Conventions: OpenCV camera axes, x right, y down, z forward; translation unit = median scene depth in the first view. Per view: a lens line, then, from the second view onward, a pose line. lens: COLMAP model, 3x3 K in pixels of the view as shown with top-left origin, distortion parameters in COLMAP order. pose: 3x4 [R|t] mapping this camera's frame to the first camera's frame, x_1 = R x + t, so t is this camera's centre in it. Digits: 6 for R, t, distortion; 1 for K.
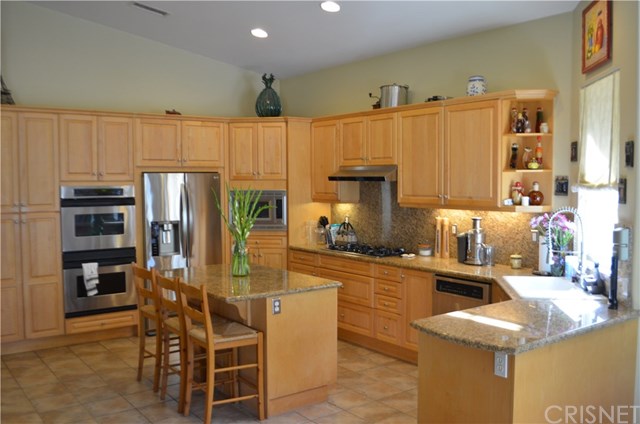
lens RADIAL K [[595.9, 0, 320.0], [0, 595.9, 212.0], [0, 0, 1]] dist [-0.065125, -0.002695]
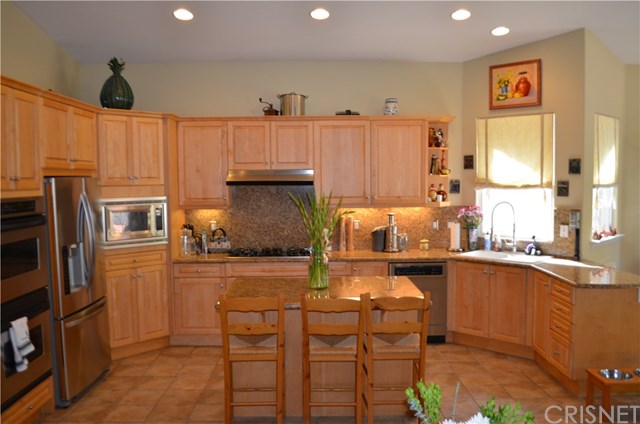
lens RADIAL K [[549.7, 0, 320.0], [0, 549.7, 212.0], [0, 0, 1]] dist [-0.079037, 0.005656]
pose [[0.587391, -0.050518, 0.807725, -0.674304], [0.051806, 0.998350, 0.024767, -0.026684], [-0.807643, 0.027297, 0.589039, 0.407604]]
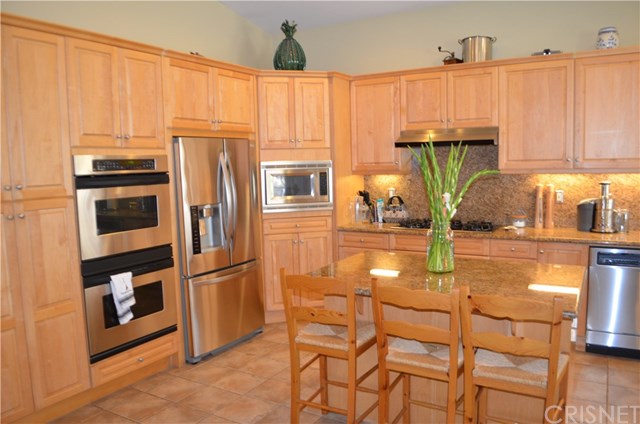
lens RADIAL K [[497.1, 0, 323.7], [0, 497.1, 215.5], [0, 0, 1]] dist [-0.086653, 0.011120]
pose [[0.920557, -0.058847, 0.386151, -0.398857], [0.041673, 0.997740, 0.052706, 0.003334], [-0.388380, -0.032427, 0.920929, 0.428670]]
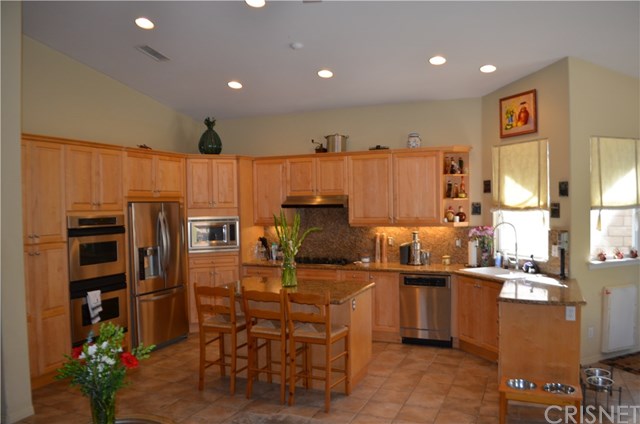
lens RADIAL K [[497.1, 0, 323.7], [0, 497.1, 215.5], [0, 0, 1]] dist [-0.086653, 0.011120]
pose [[0.864658, -0.020090, 0.501959, -0.478327], [0.039378, 0.998836, -0.027855, -0.004961], [-0.500816, 0.043851, 0.864443, 0.069064]]
